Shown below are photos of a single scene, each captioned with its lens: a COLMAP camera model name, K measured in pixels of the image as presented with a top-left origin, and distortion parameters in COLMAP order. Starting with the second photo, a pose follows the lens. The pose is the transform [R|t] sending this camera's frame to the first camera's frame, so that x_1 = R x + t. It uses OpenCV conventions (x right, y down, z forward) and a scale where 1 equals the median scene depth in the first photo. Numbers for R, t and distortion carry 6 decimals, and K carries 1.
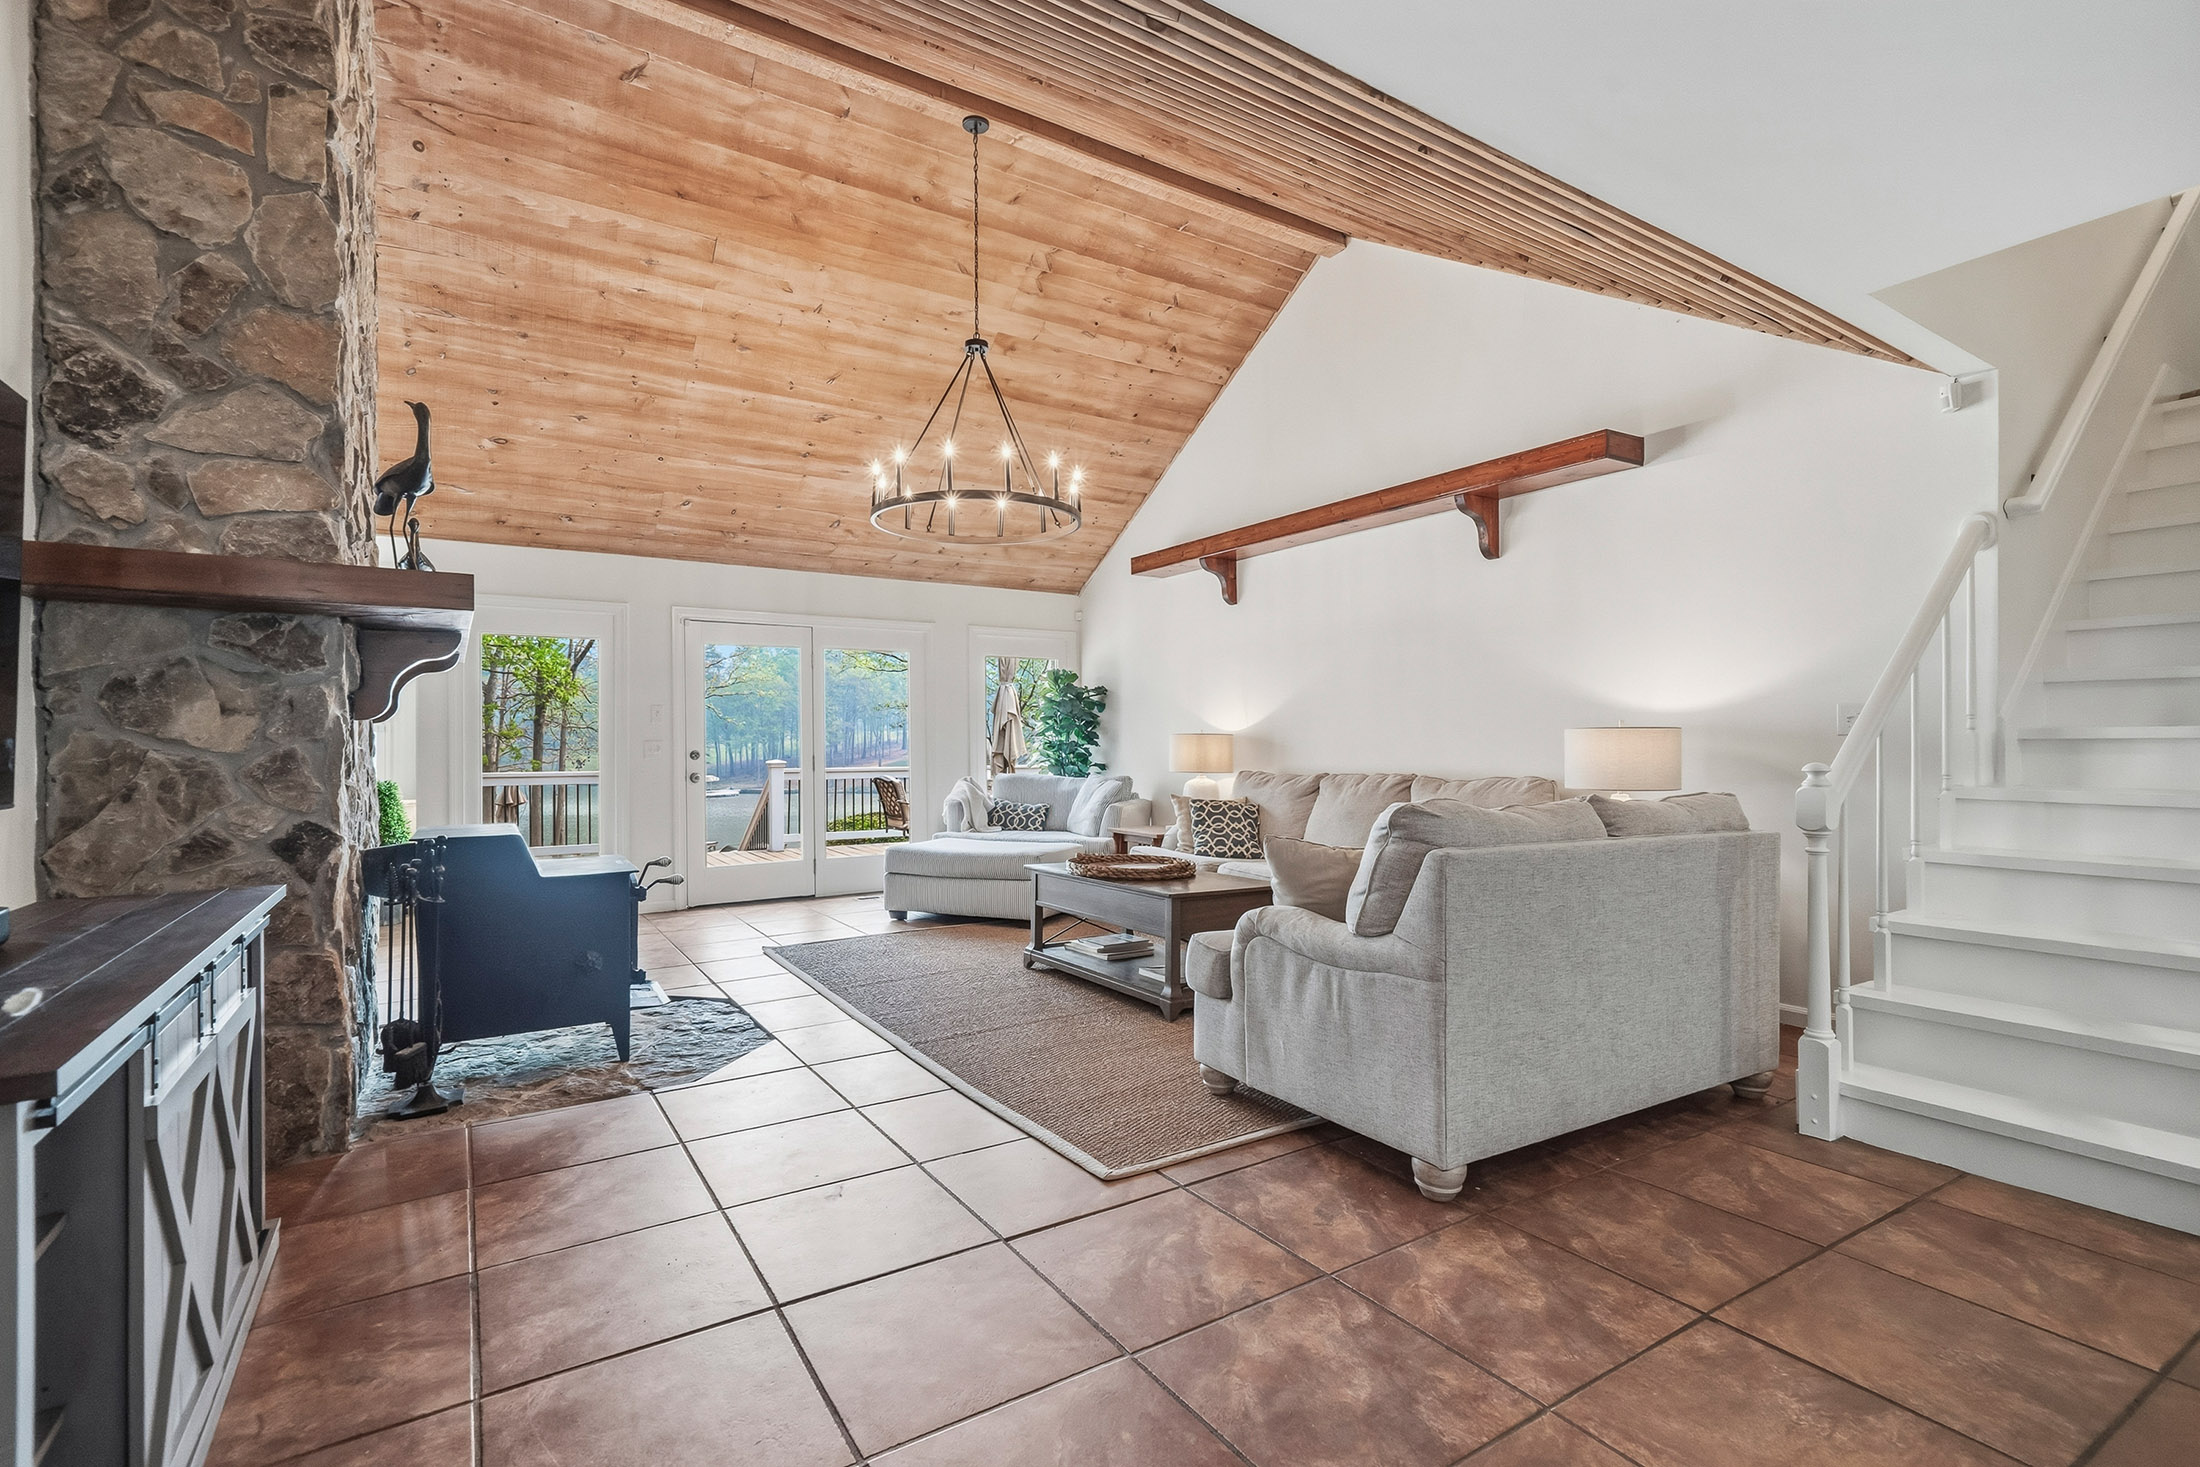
lens RADIAL K [[1023.5, 0, 1100.0], [0, 1023.5, 733.5], [0, 0, 1]] dist [0.004833, 0.000833]
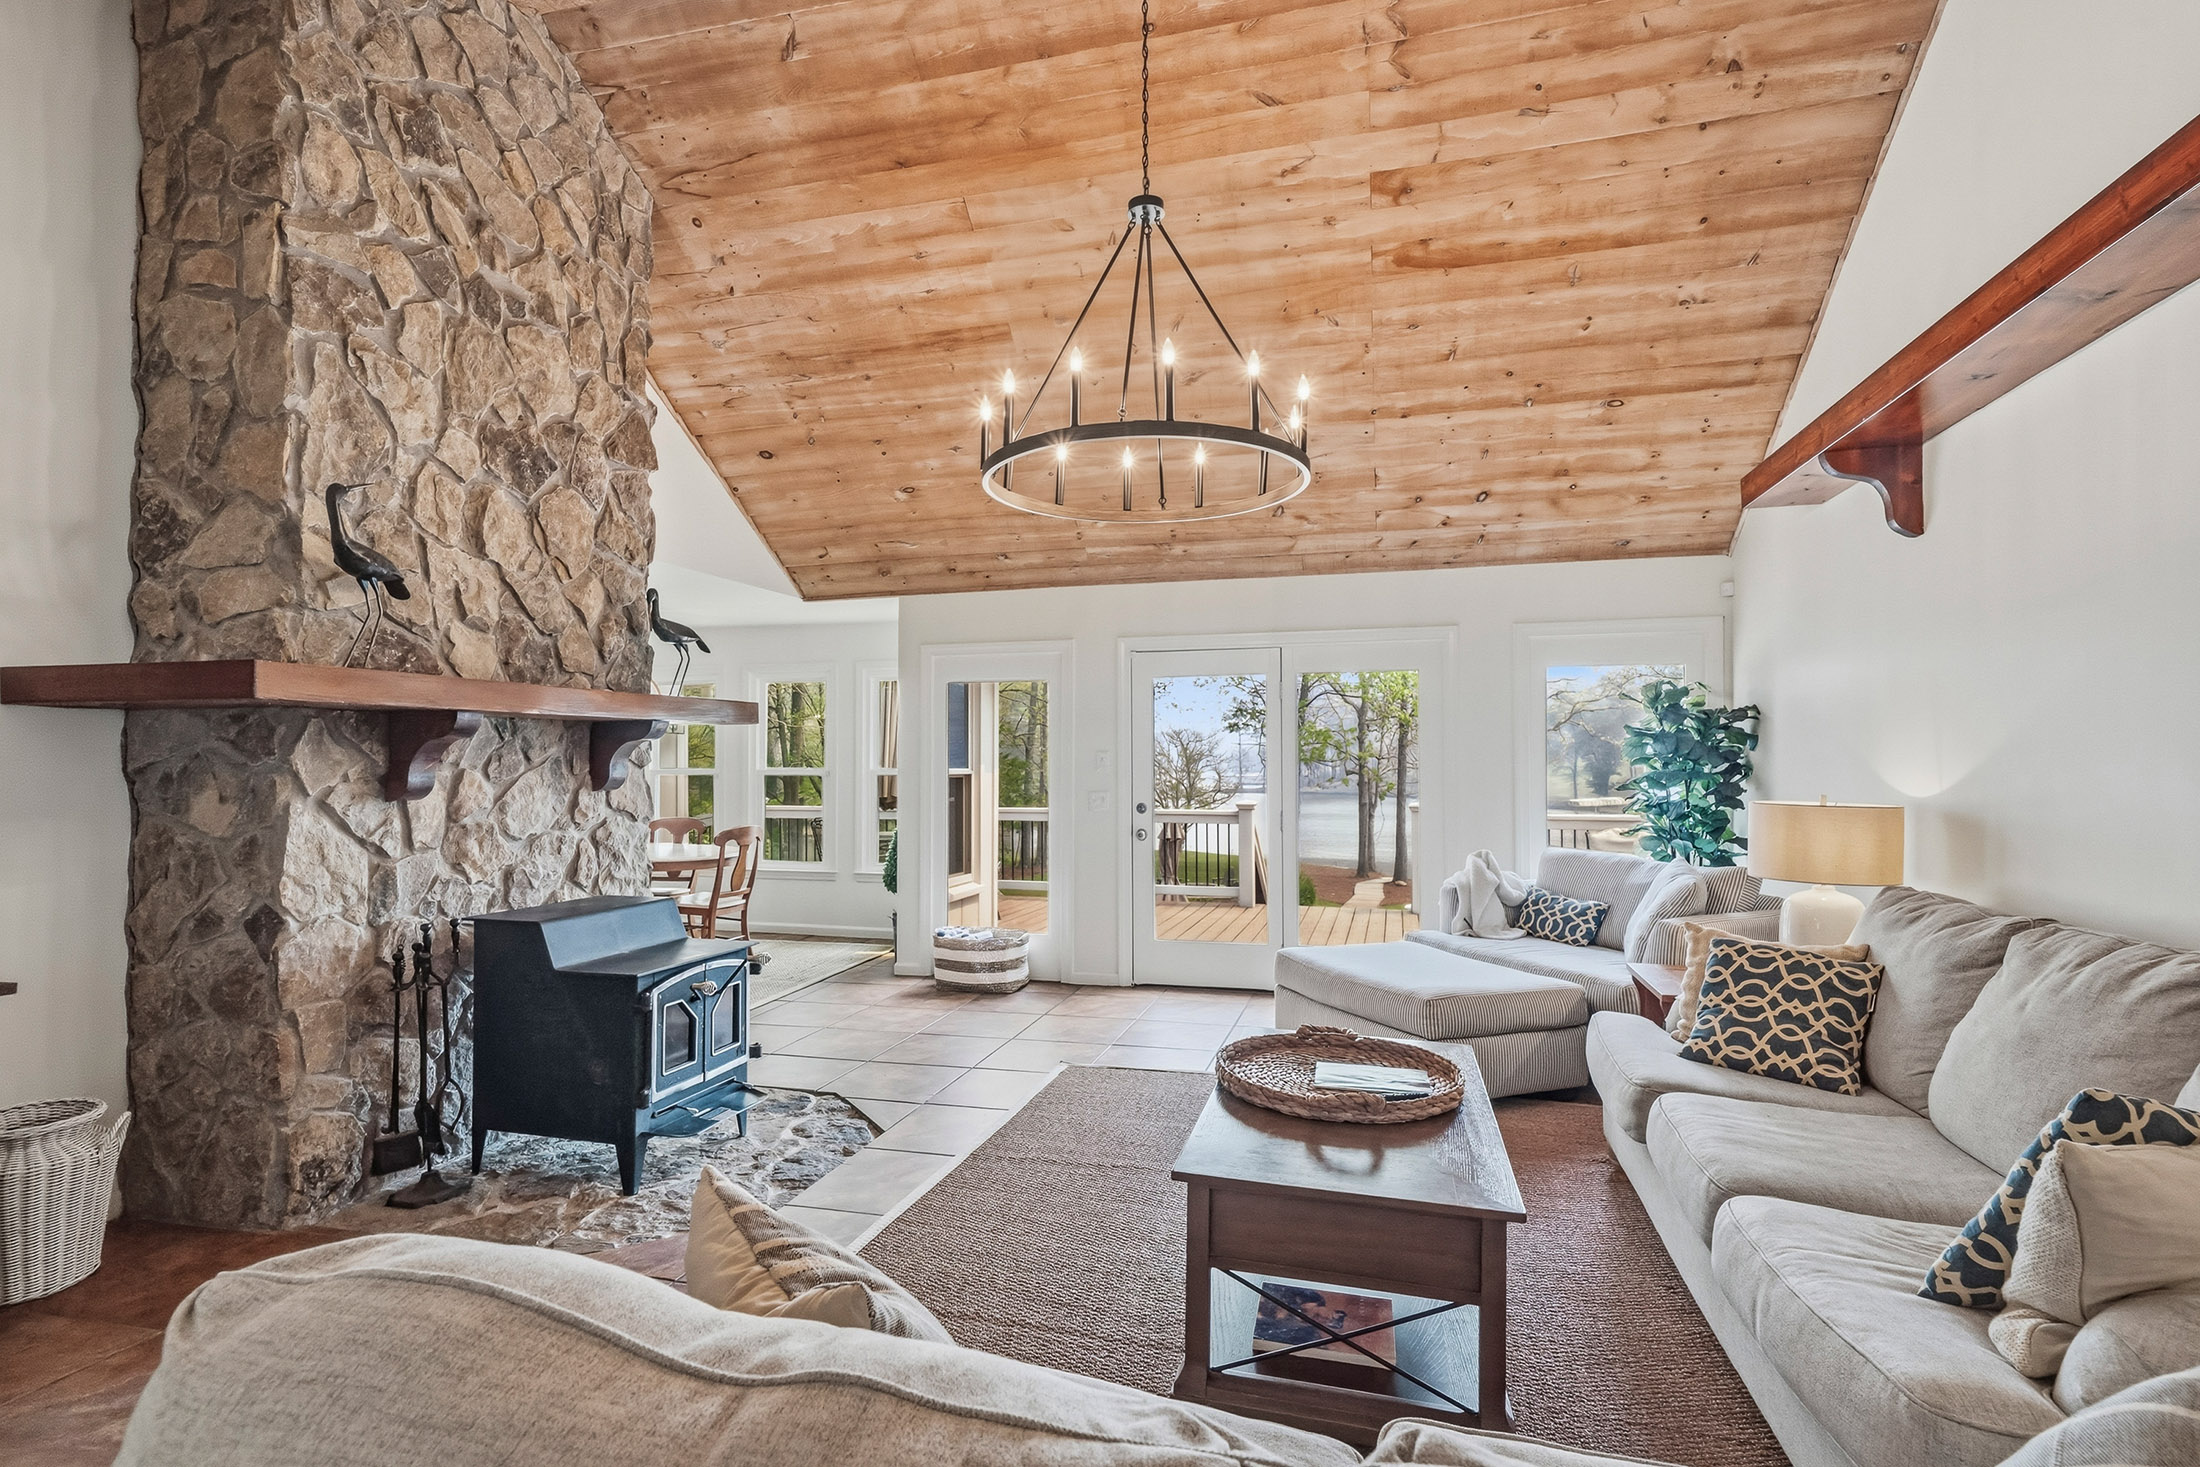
lens RADIAL K [[1074.4, 0, 1102.9], [0, 1074.4, 747.5], [0, 0, 1]] dist [0.011112, 0.000593]
pose [[0.662763, -0.007041, -0.748796, 0.327581], [0.006600, 0.999972, -0.003561, -0.034133], [0.748801, -0.002582, 0.662790, 0.475977]]
